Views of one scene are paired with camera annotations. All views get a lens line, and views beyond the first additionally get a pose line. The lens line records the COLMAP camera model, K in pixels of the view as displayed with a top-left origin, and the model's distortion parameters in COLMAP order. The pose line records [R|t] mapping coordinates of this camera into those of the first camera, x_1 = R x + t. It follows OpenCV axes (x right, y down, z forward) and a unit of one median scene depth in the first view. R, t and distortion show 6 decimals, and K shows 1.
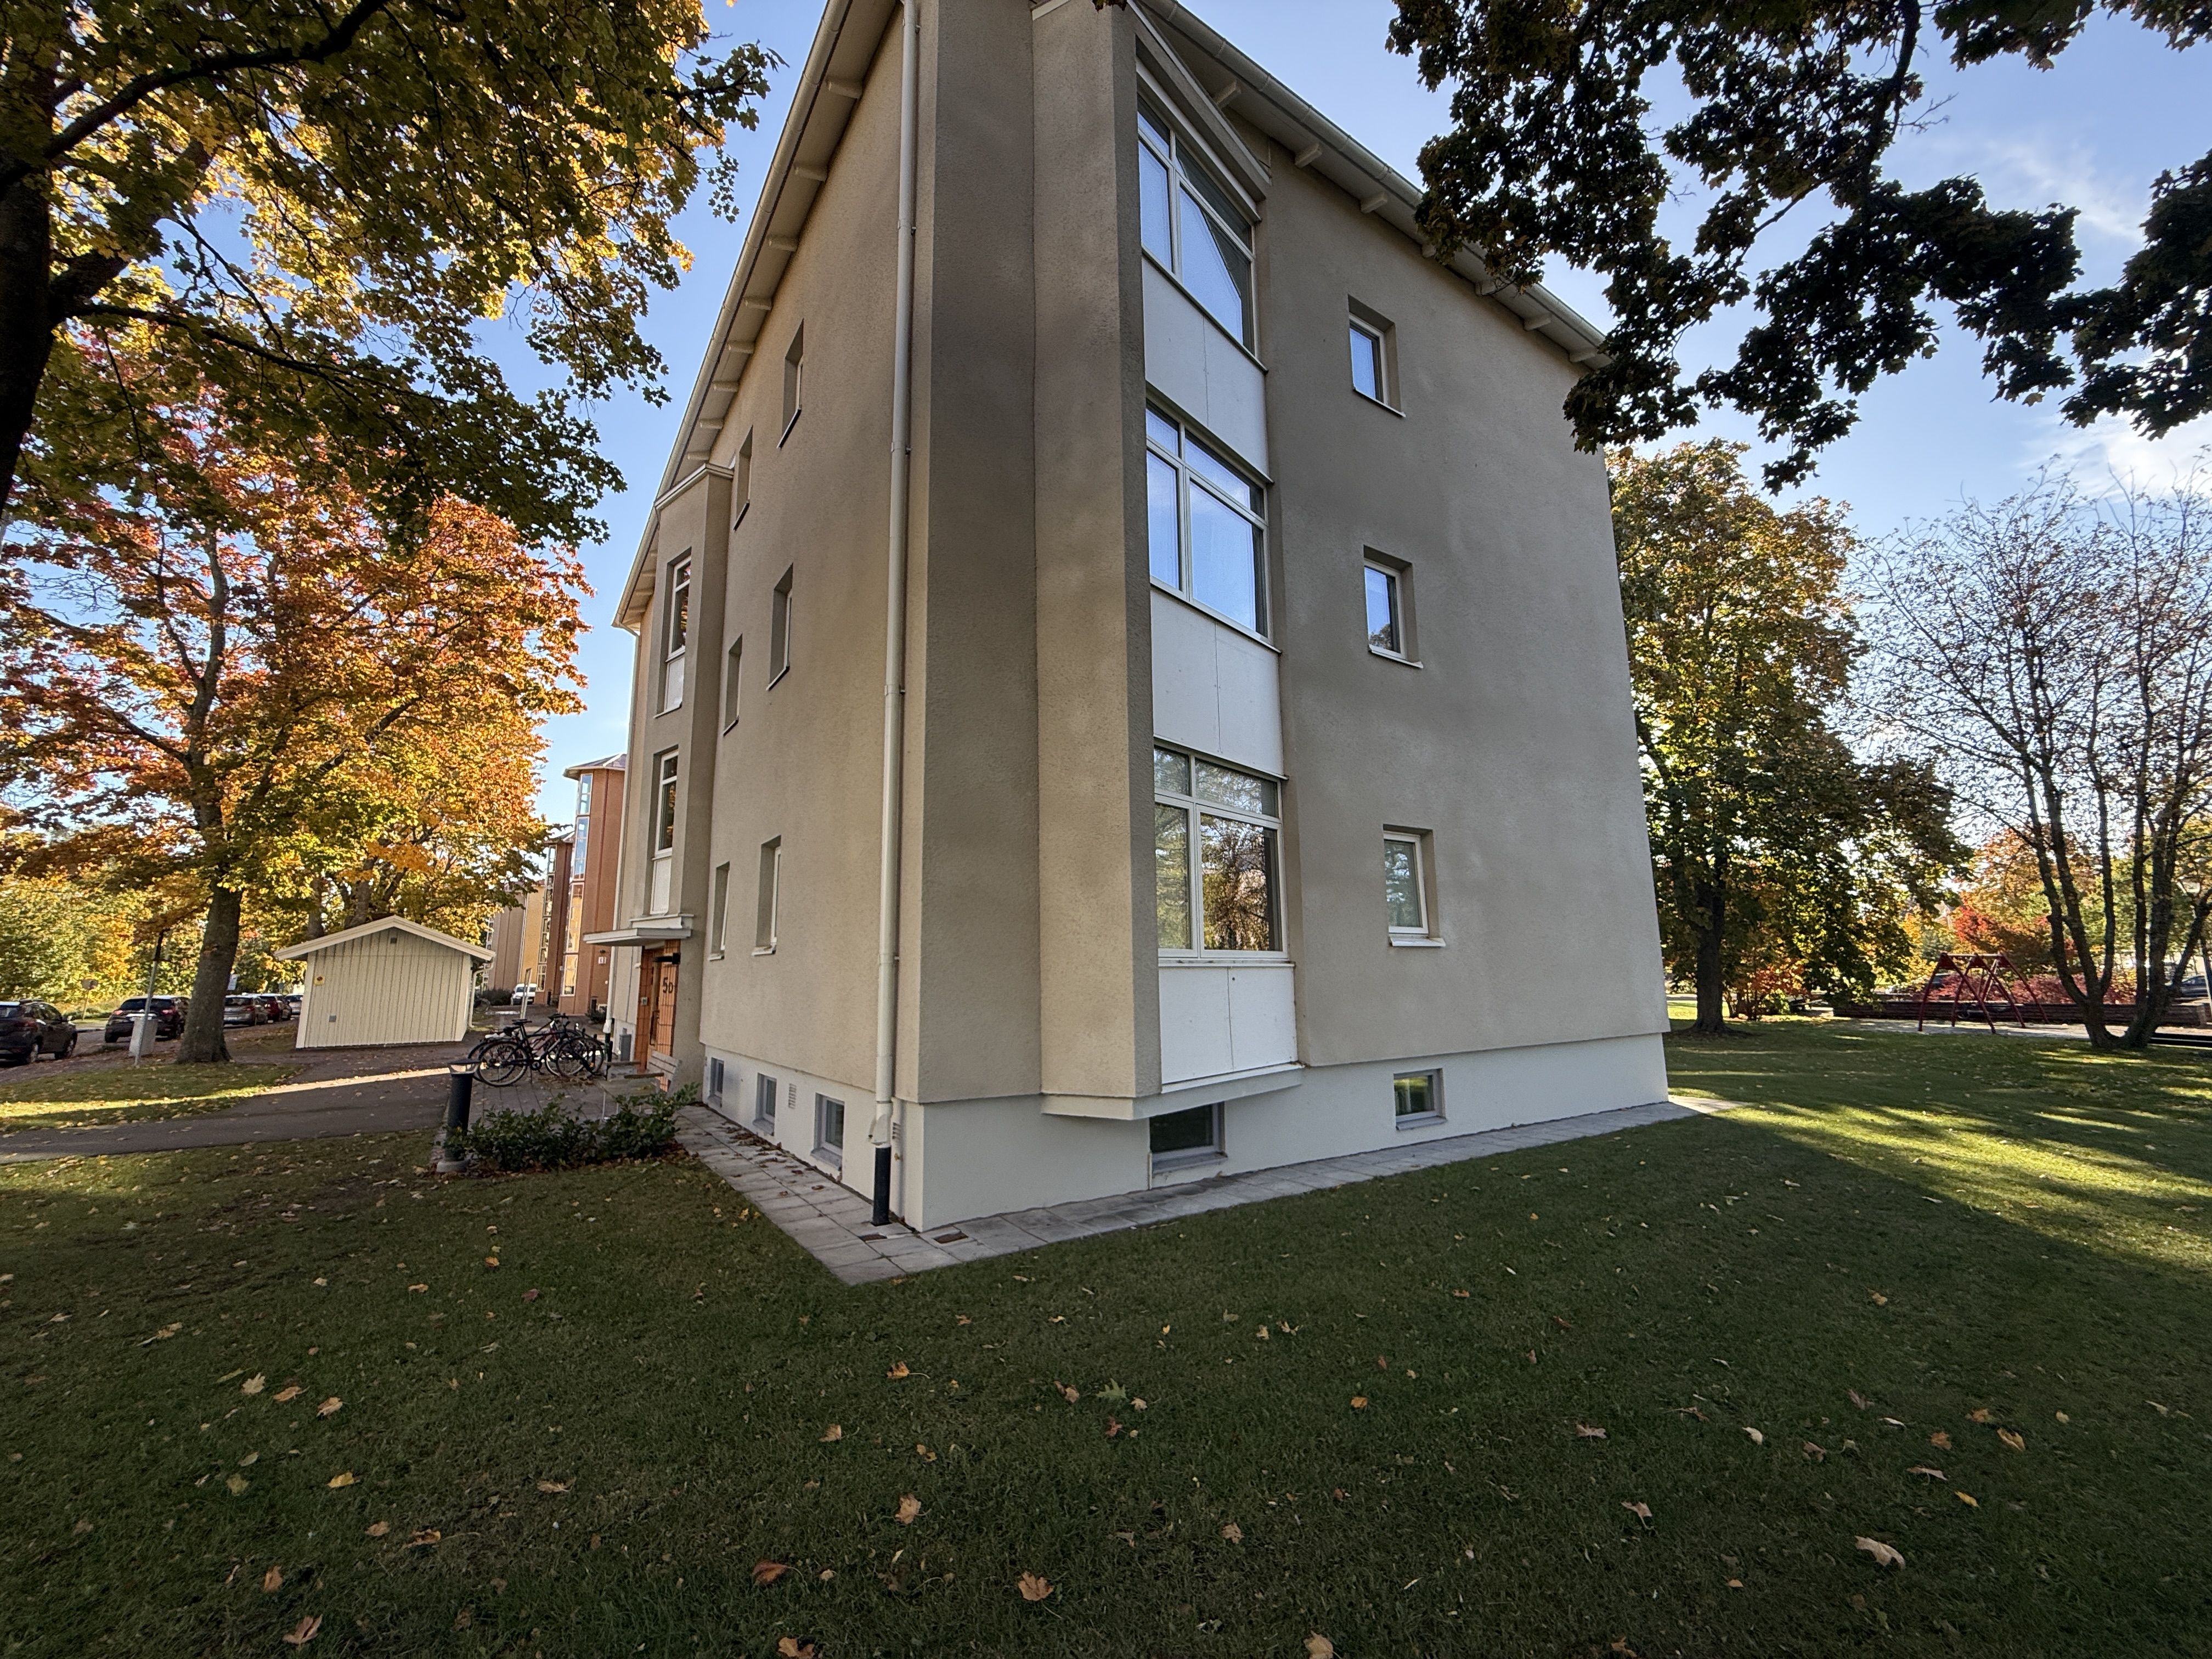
lens RADIAL K [[889.2, 0, 1106.0], [0, 889.2, 829.5], [0, 0, 1]] dist [0.001363, 0.000156]
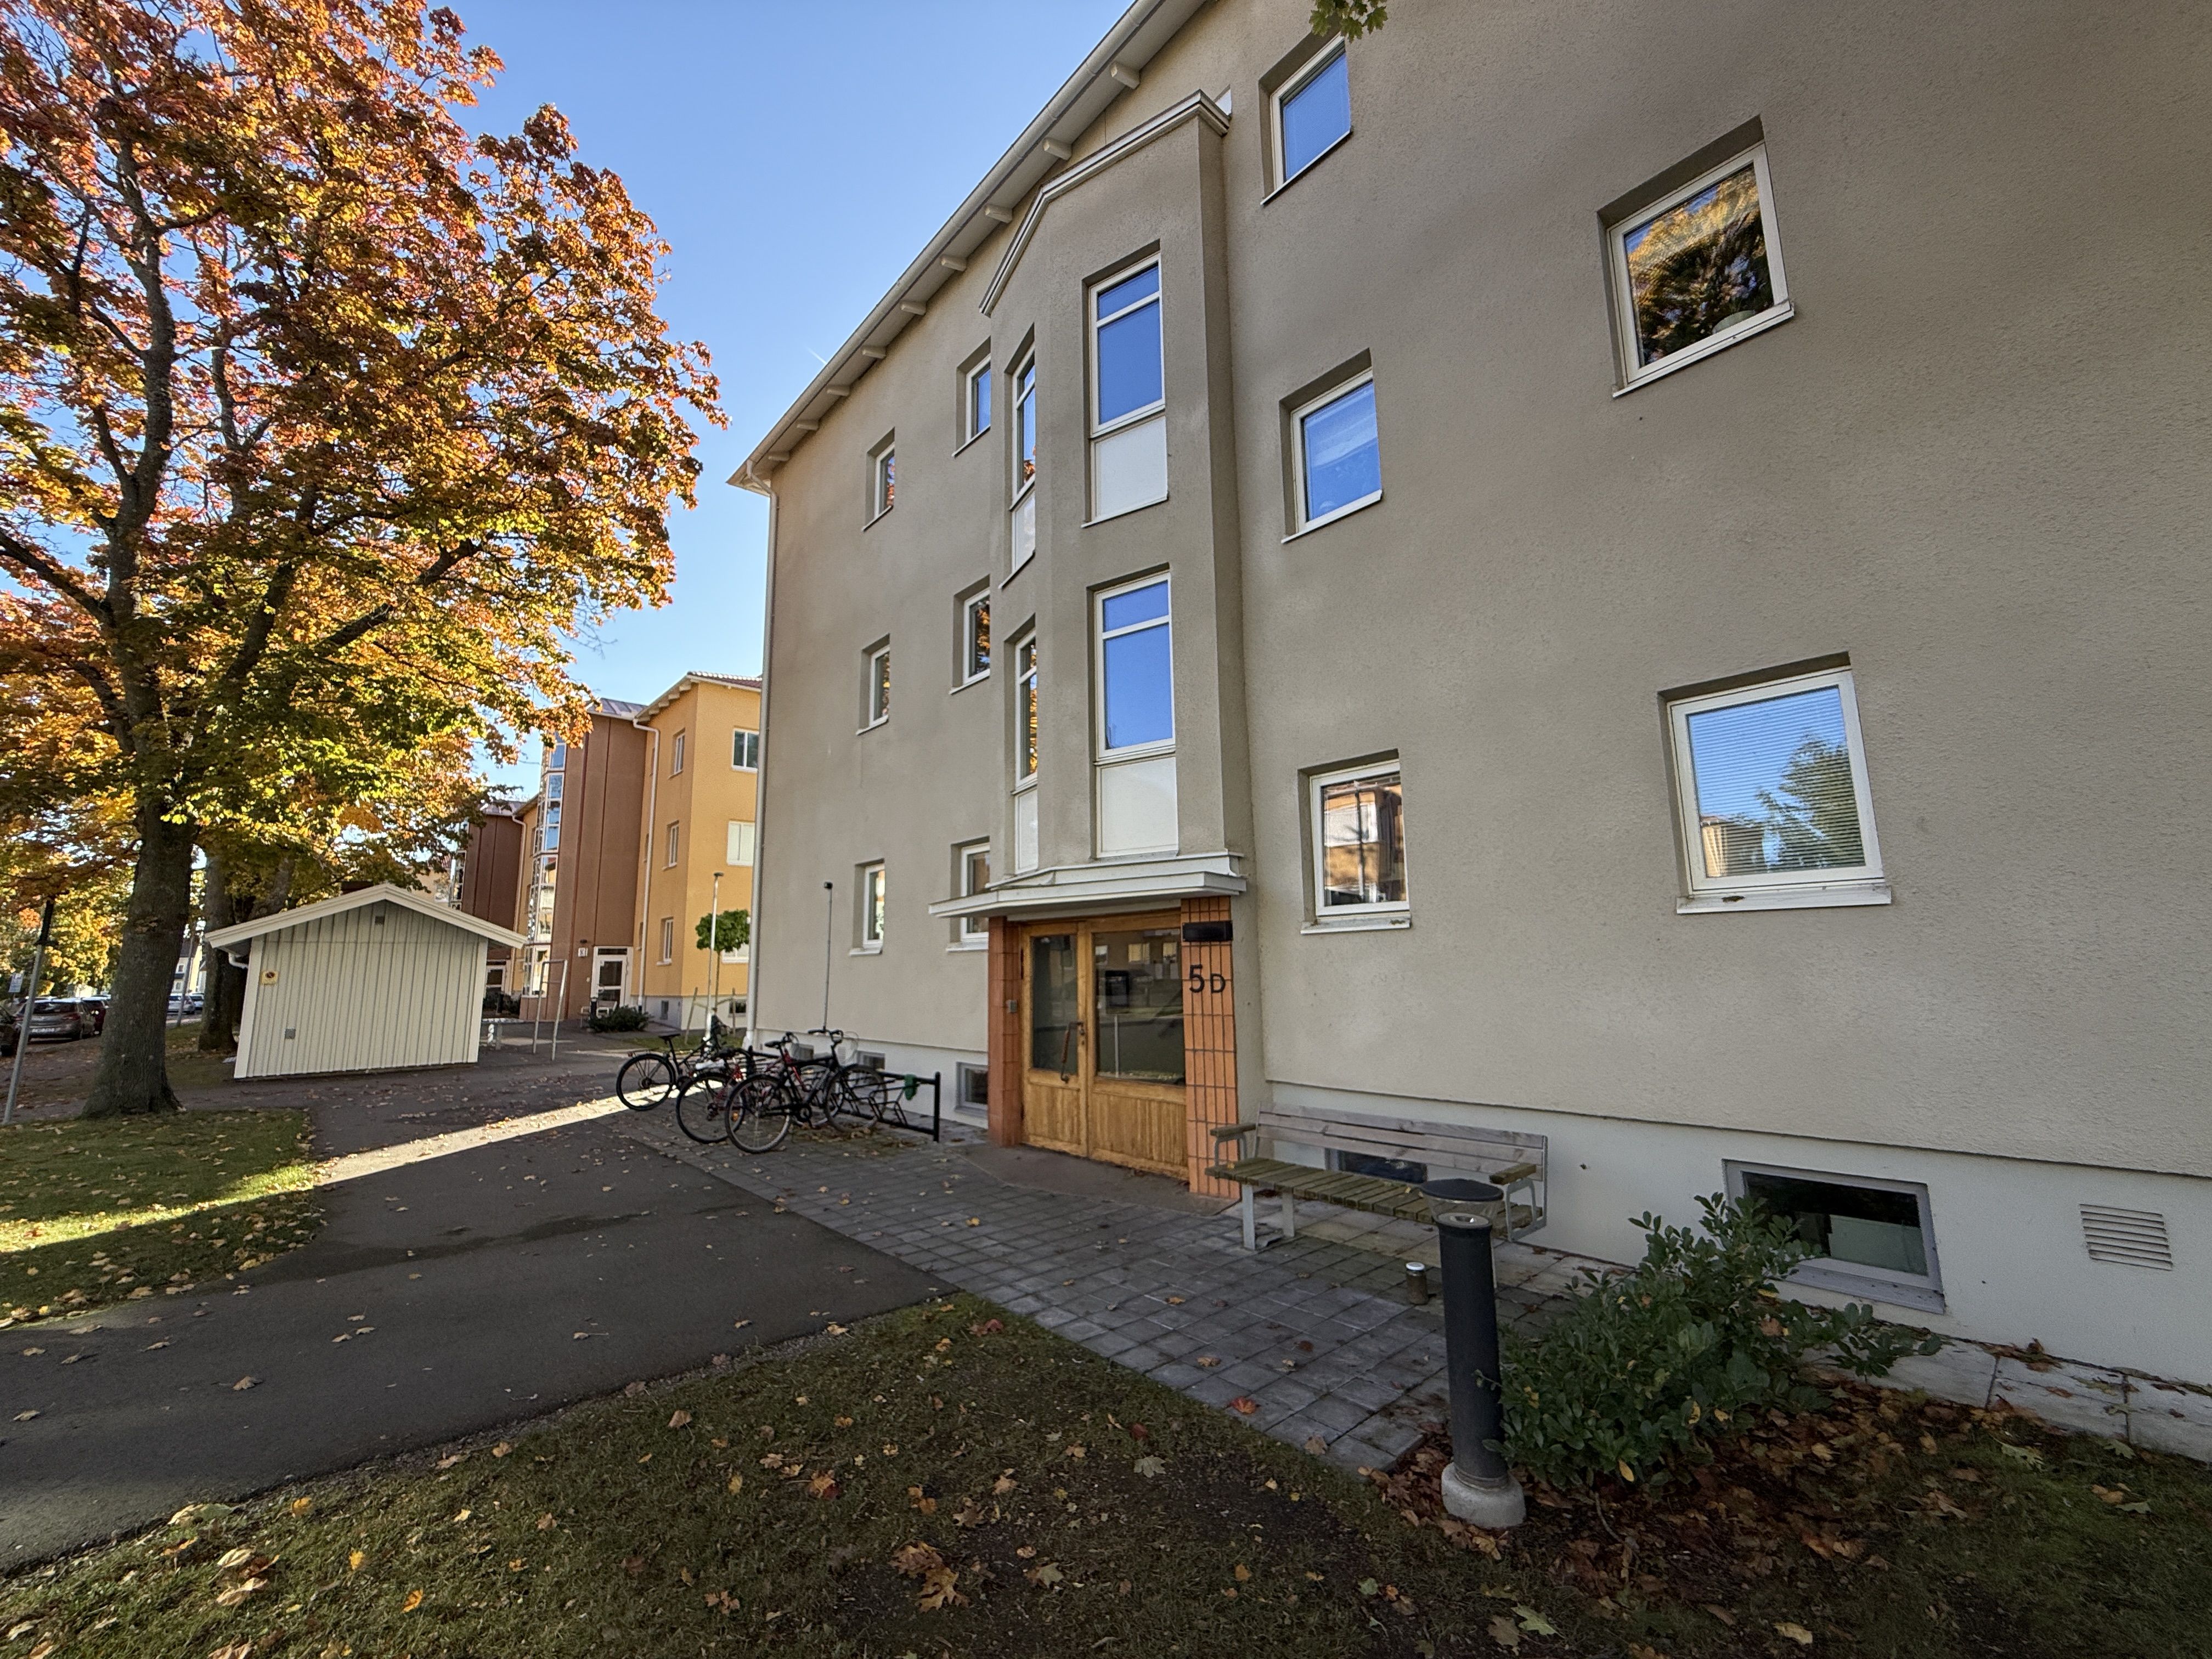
lens RADIAL K [[889.2, 0, 1106.0], [0, 889.2, 829.5], [0, 0, 1]] dist [0.001363, 0.000156]
pose [[0.991807, 0.016109, 0.126724, -0.385994], [-0.016626, 0.999857, 0.003023, 0.050348], [-0.126657, -0.005105, 0.991933, 0.281073]]
